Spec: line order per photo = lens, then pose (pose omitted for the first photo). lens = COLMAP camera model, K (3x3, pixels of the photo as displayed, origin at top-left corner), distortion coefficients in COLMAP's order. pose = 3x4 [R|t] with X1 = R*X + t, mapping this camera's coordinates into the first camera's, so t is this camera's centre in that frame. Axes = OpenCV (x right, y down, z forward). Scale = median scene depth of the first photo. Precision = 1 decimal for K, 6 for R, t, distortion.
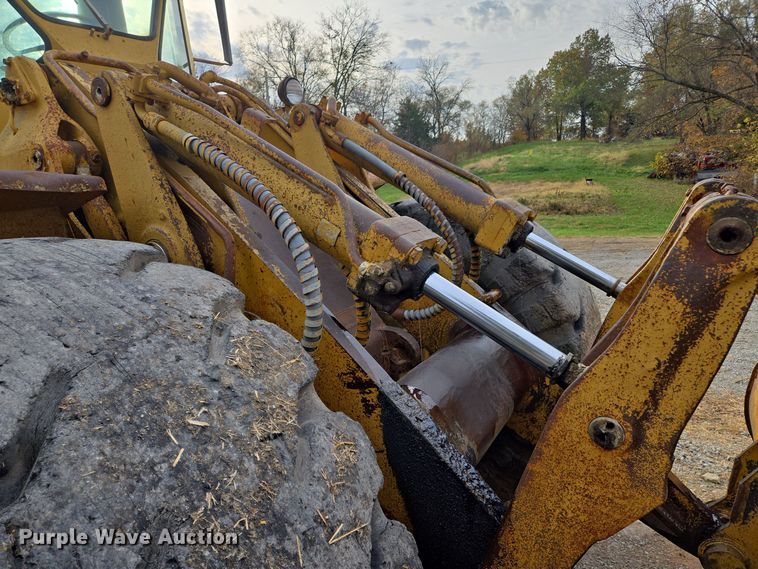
lens RADIAL K [[511.3, 0, 381.0], [0, 511.3, 285.2], [0, 0, 1]] dist [0.073243, -0.056779]
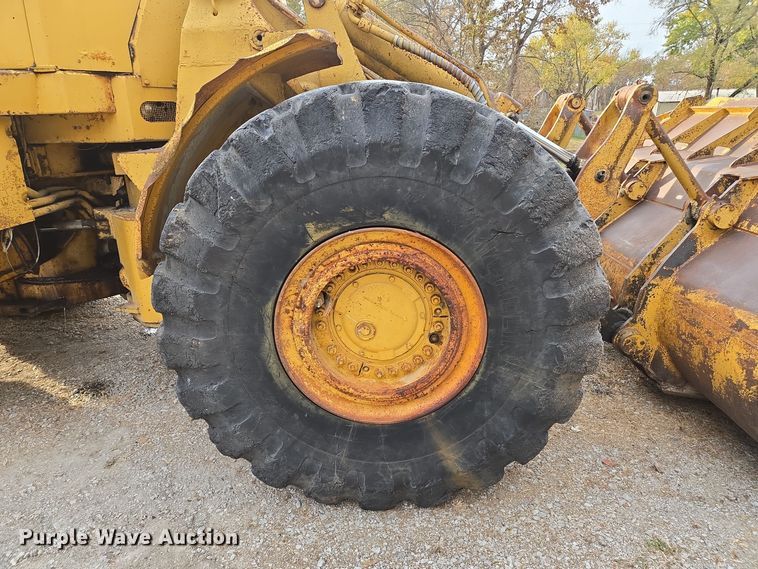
lens RADIAL K [[511.3, 0, 377.4], [0, 511.3, 288.9], [0, 0, 1]] dist [0.073243, -0.056779]
pose [[0.860769, -0.102879, 0.498491, -0.813098], [0.046483, 0.991156, 0.124291, 0.197450], [-0.506869, -0.083814, 0.857939, -0.317987]]
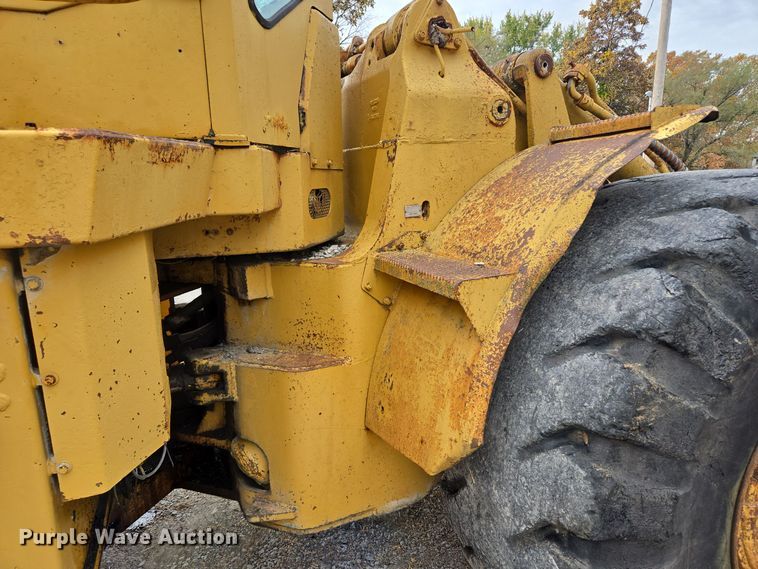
lens RADIAL K [[511.3, 0, 377.8], [0, 511.3, 284.6], [0, 0, 1]] dist [0.073243, -0.056779]
pose [[0.554250, -0.100155, 0.826303, -1.207766], [0.123997, 0.991592, 0.037018, 0.035506], [-0.823062, 0.081941, 0.562009, 0.439380]]
